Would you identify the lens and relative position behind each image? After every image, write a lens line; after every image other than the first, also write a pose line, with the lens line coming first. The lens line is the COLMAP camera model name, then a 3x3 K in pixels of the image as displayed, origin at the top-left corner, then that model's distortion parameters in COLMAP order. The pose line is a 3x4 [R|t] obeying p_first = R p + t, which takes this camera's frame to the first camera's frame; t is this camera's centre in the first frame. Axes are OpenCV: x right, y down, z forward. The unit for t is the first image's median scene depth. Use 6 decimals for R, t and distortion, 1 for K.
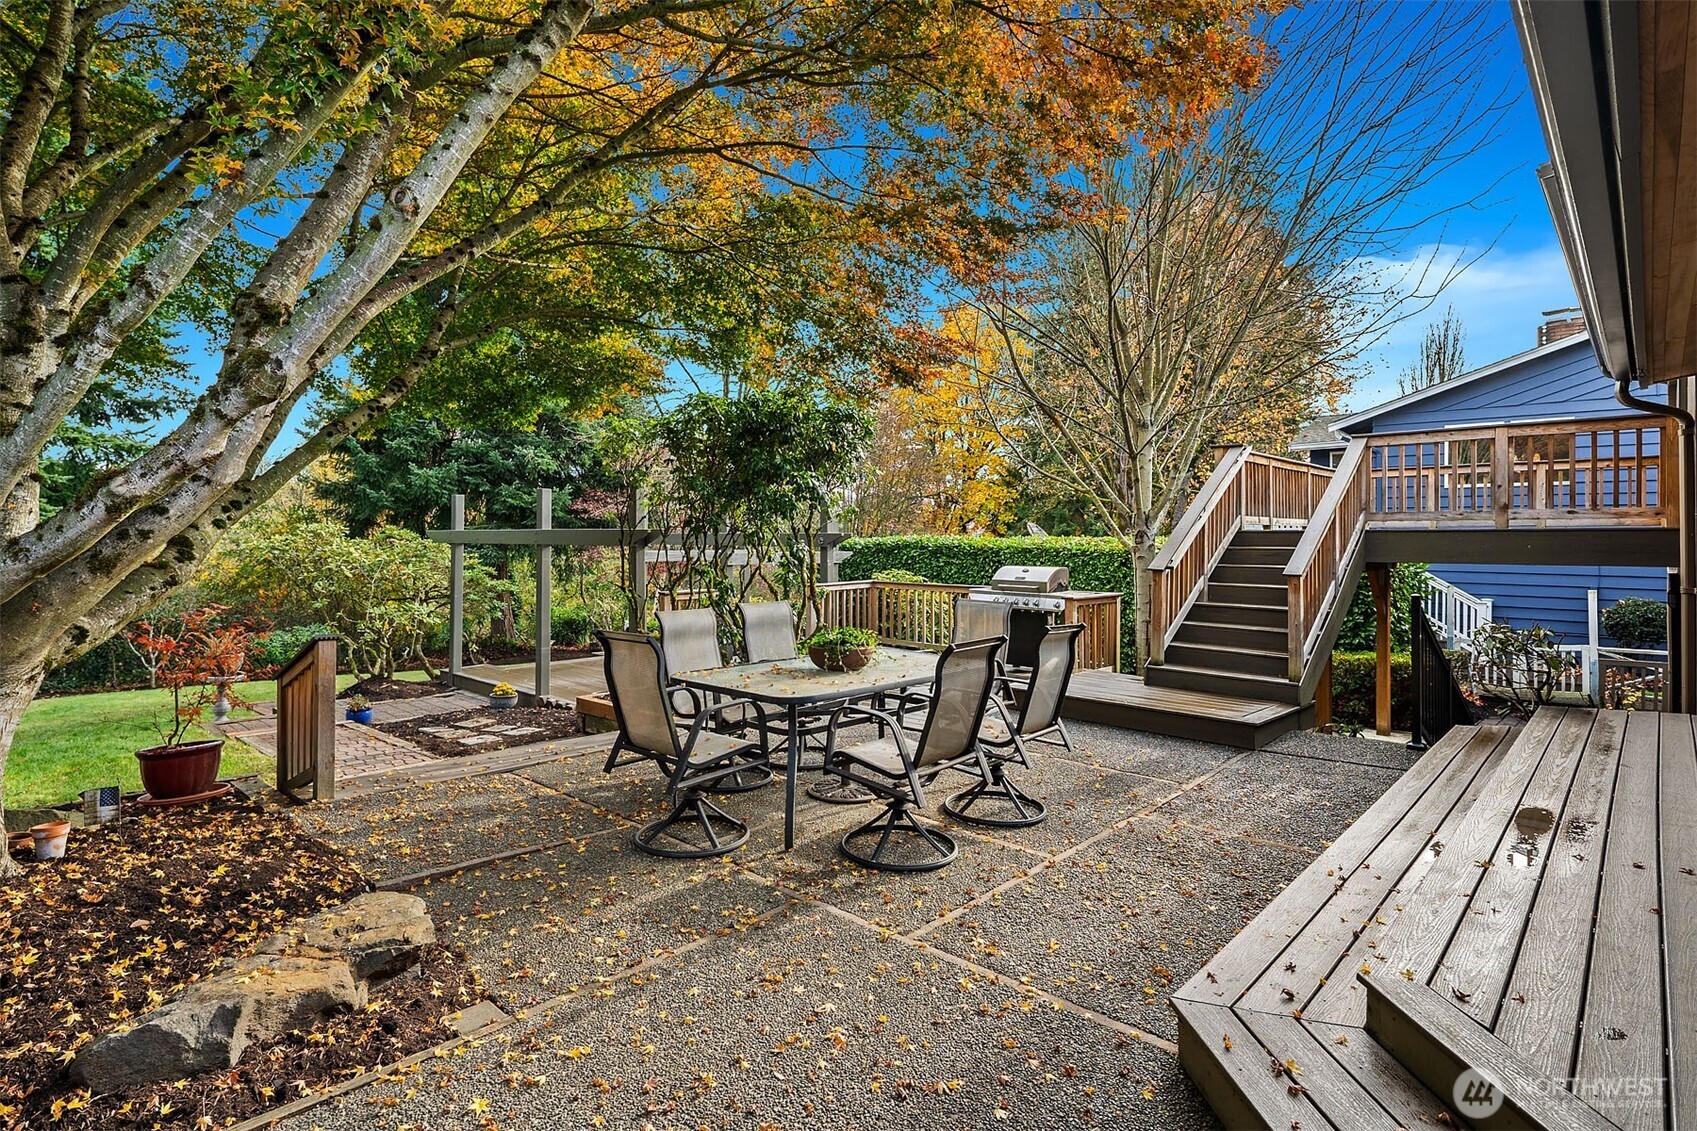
lens RADIAL K [[848.1, 0, 847.2], [0, 848.1, 537.2], [0, 0, 1]] dist [-0.000394, -0.000251]
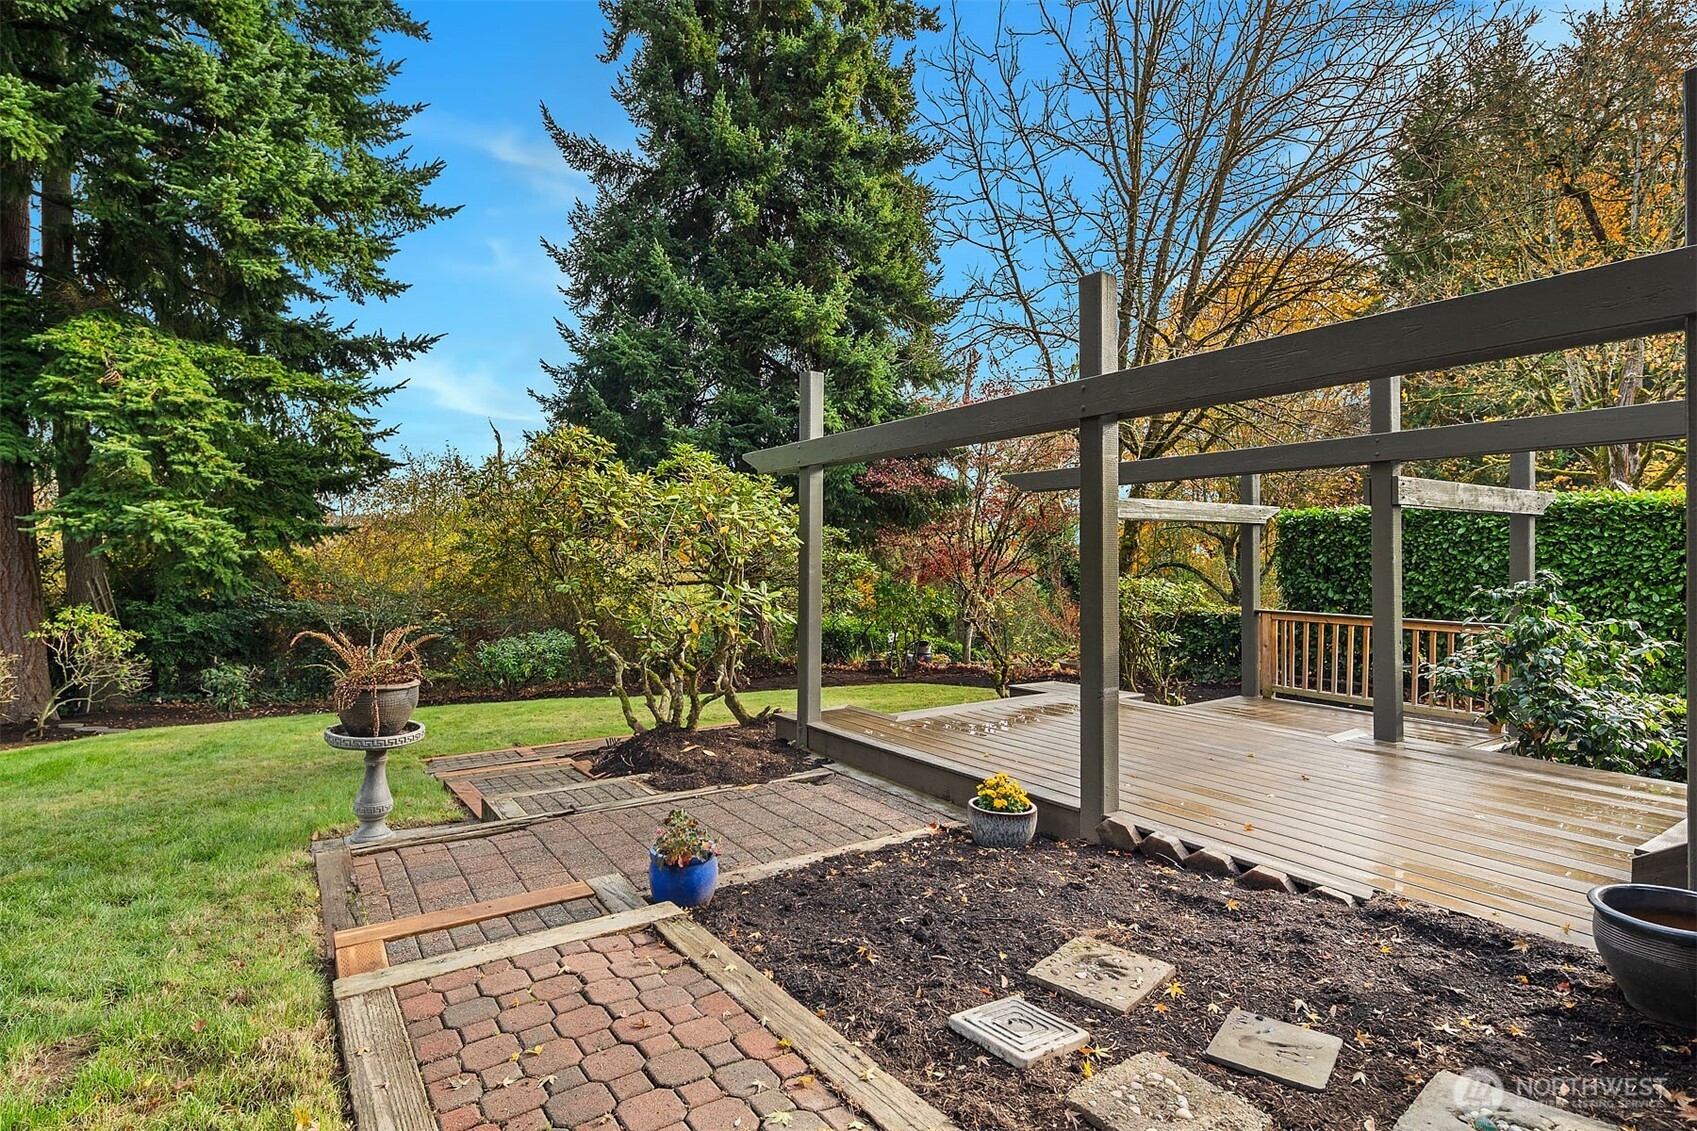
lens RADIAL K [[848.1, 0, 847.2], [0, 848.1, 537.2], [0, 0, 1]] dist [-0.000394, -0.000251]
pose [[0.976400, -0.007556, -0.215839, -0.185731], [0.003101, 0.999775, -0.020972, 0.033068], [0.215949, 0.019808, 0.976204, 0.284690]]
